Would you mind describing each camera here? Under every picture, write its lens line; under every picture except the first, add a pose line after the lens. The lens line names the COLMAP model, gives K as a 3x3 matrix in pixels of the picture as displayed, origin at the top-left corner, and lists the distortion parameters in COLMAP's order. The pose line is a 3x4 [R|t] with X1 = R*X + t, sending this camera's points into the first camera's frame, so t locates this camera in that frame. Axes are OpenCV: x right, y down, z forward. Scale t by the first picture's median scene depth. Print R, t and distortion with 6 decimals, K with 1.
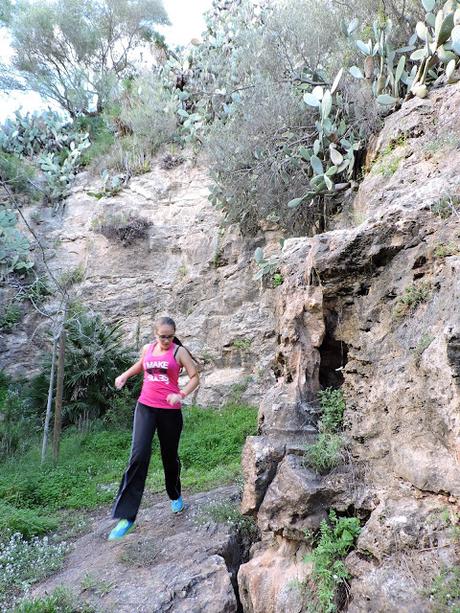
lens RADIAL K [[445.3, 0, 230.6], [0, 445.3, 304.6], [0, 0, 1]] dist [-0.003819, 0.001539]
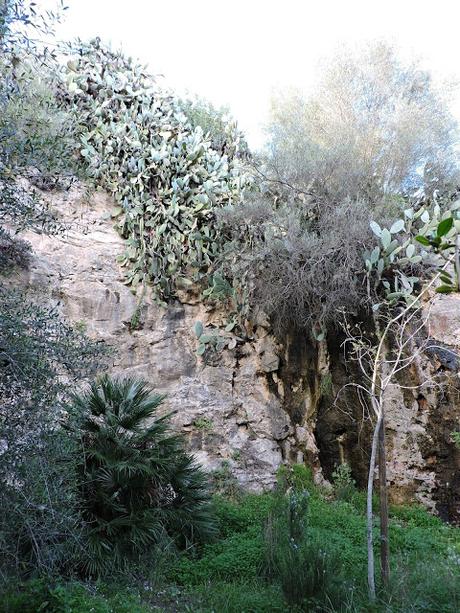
lens RADIAL K [[445.3, 0, 230.6], [0, 445.3, 304.6], [0, 0, 1]] dist [-0.003819, 0.001539]
pose [[0.611374, 0.230851, 0.756921, -0.599274], [-0.102001, 0.971513, -0.213911, 0.034783], [-0.784741, 0.053573, 0.617505, 0.327647]]
